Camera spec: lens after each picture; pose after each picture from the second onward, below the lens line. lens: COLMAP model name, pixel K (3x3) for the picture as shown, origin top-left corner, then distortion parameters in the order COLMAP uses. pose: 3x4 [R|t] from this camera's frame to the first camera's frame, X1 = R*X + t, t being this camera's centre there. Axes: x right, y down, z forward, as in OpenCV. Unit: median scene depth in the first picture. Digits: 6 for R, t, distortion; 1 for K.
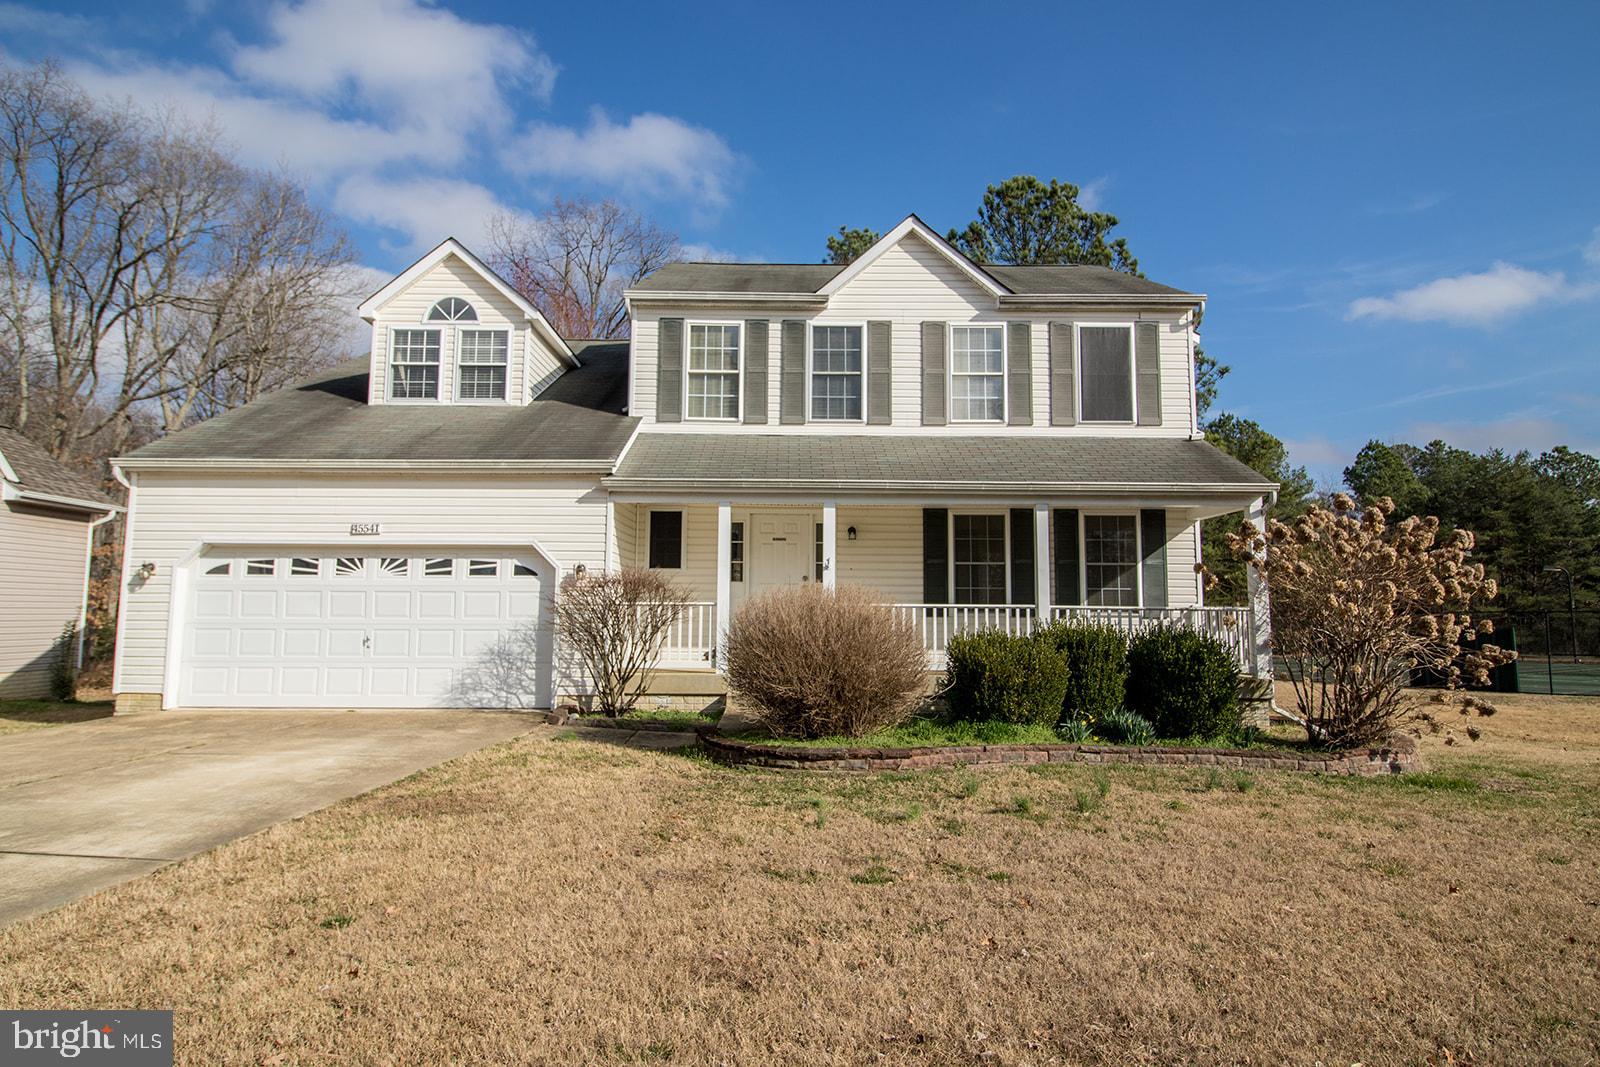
lens RADIAL K [[903.8, 0, 798.4], [0, 903.8, 529.6], [0, 0, 1]] dist [0.003342, -0.000952]
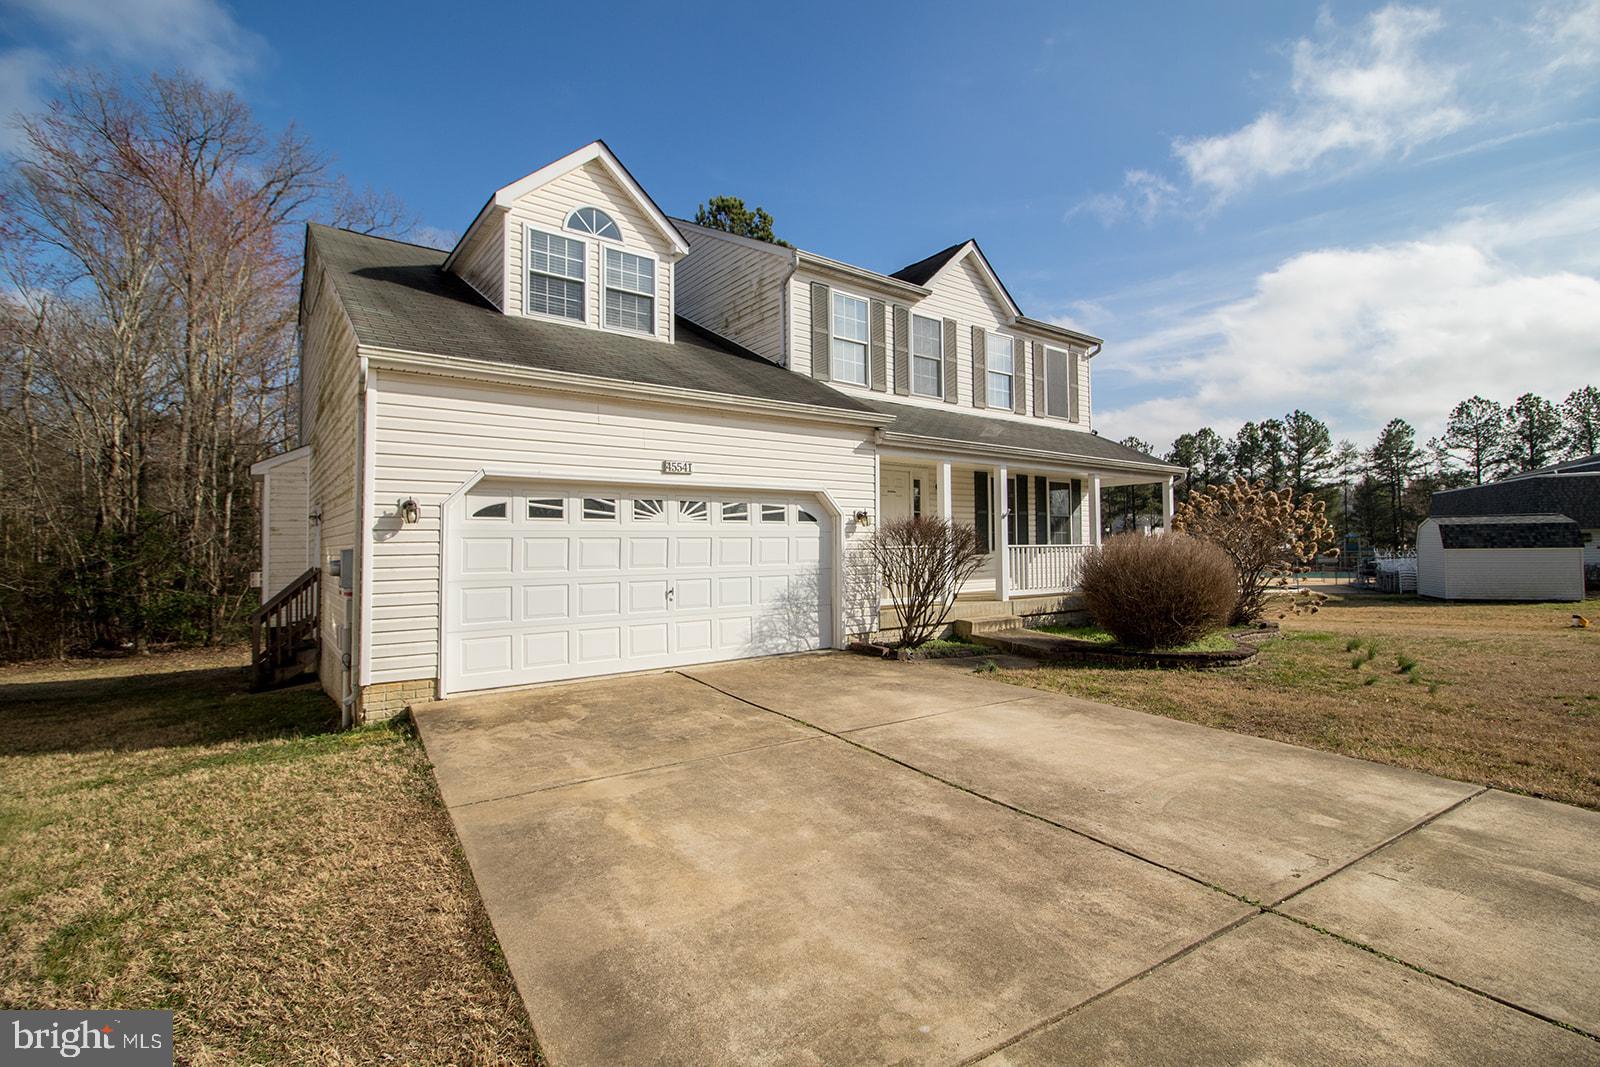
lens RADIAL K [[734.1, 0, 796.1], [0, 734.1, 529.7], [0, 0, 1]] dist [0.002987, -0.013920]
pose [[0.803282, 0.000437, 0.595599, -0.691052], [-0.039013, 0.997891, 0.051884, 0.015354], [-0.594320, -0.064914, 0.801605, 0.297040]]
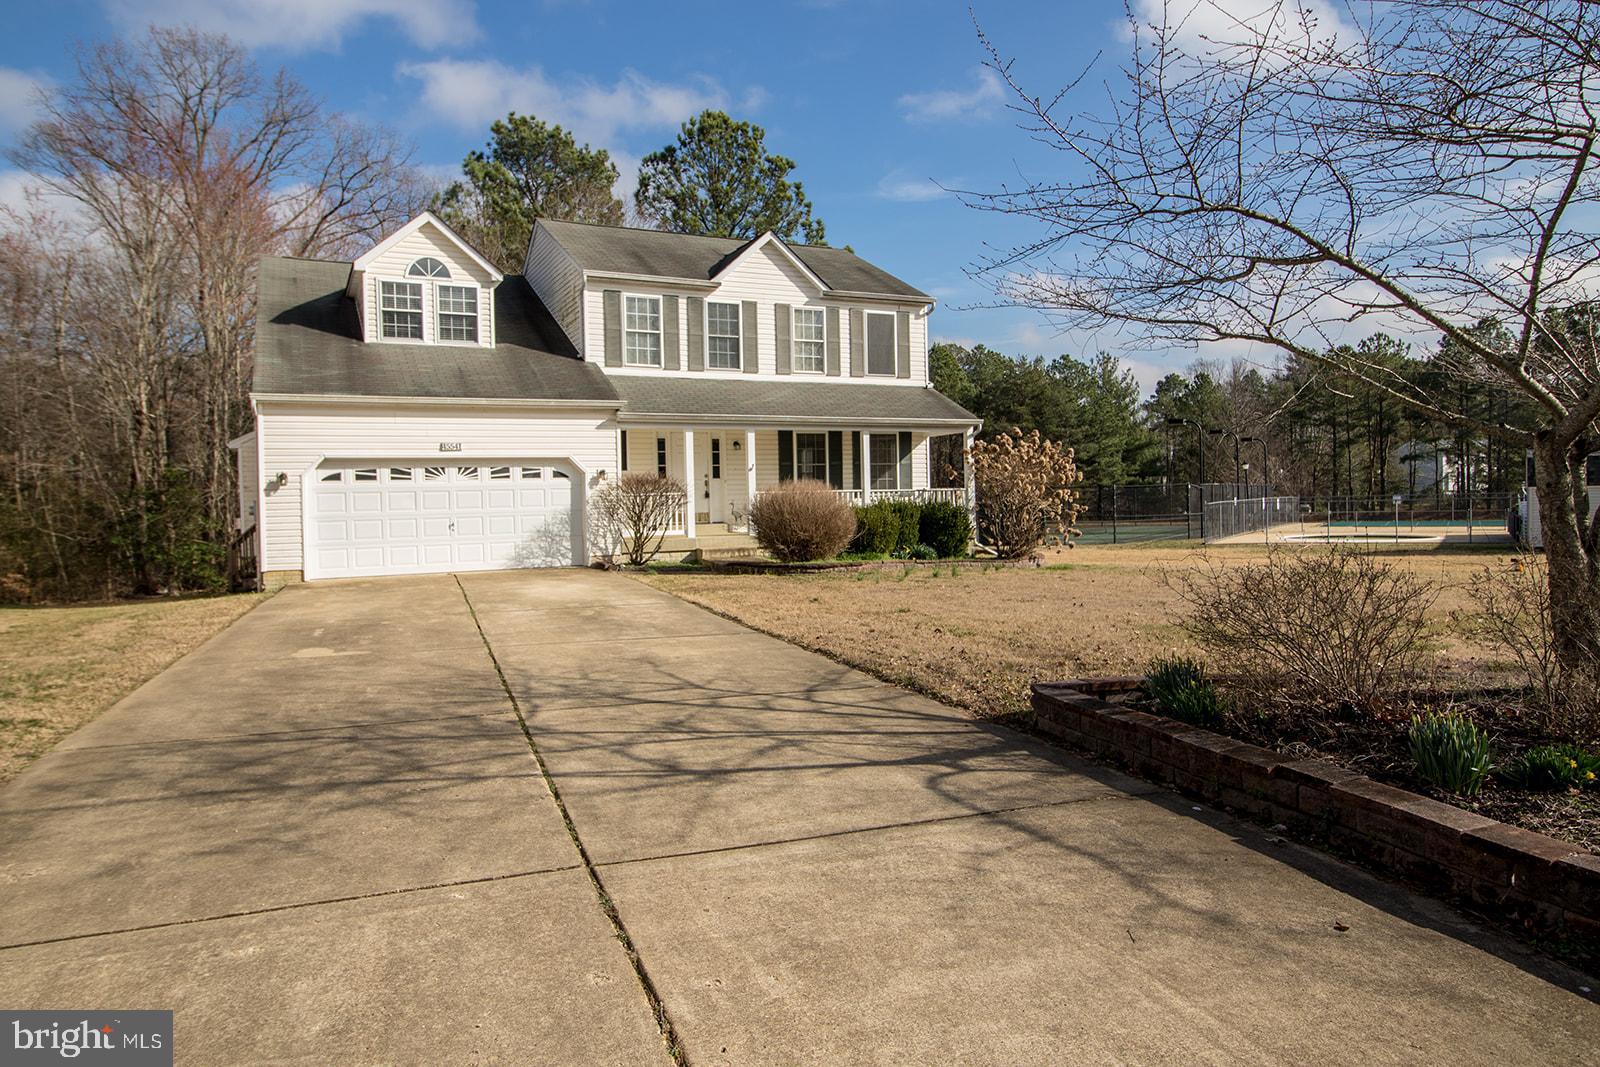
lens RADIAL K [[1010.5, 0, 800.0], [0, 1010.5, 533.5], [0, 0, 1]] dist [-0.001200, -0.000636]
pose [[0.896930, -0.041580, 0.440213, -0.585613], [-0.012430, 0.992804, 0.119100, -0.051706], [-0.441998, -0.112296, 0.889959, -0.557659]]
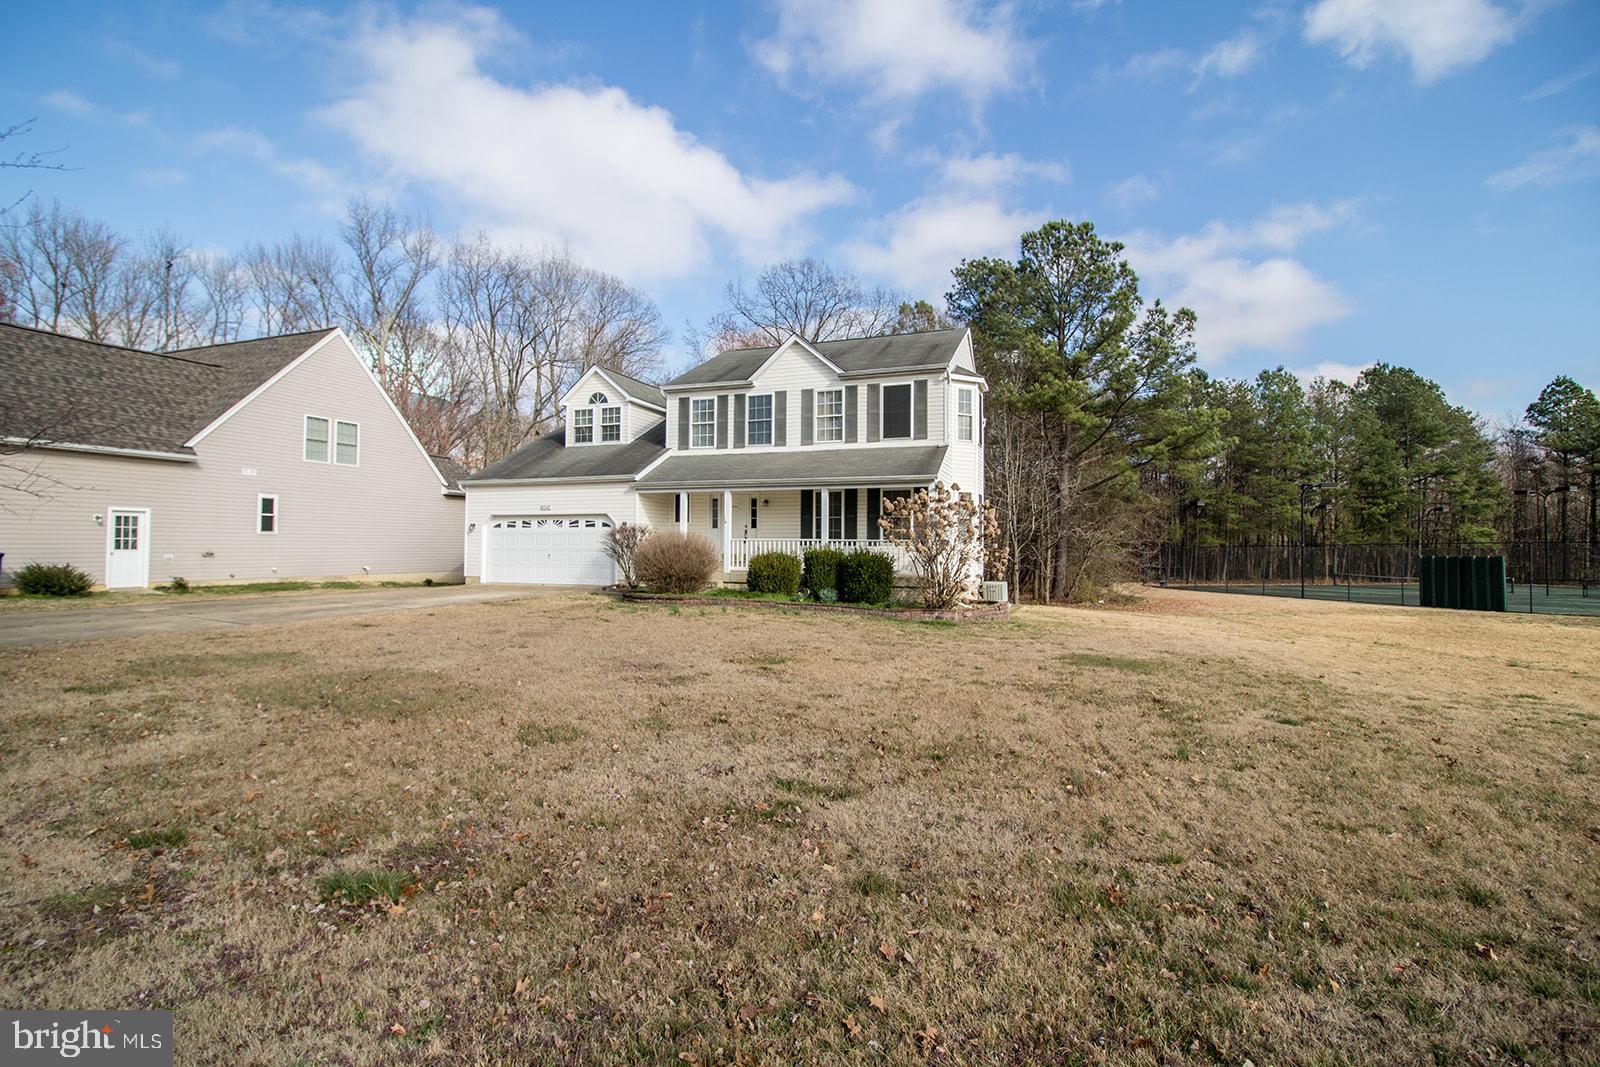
lens RADIAL K [[734.1, 0, 796.1], [0, 734.1, 529.7], [0, 0, 1]] dist [0.002987, -0.013920]
pose [[0.936089, -0.008565, -0.351660, 0.668067], [0.032756, 0.997482, 0.062900, -0.035568], [0.350236, -0.070399, 0.934012, -0.458704]]
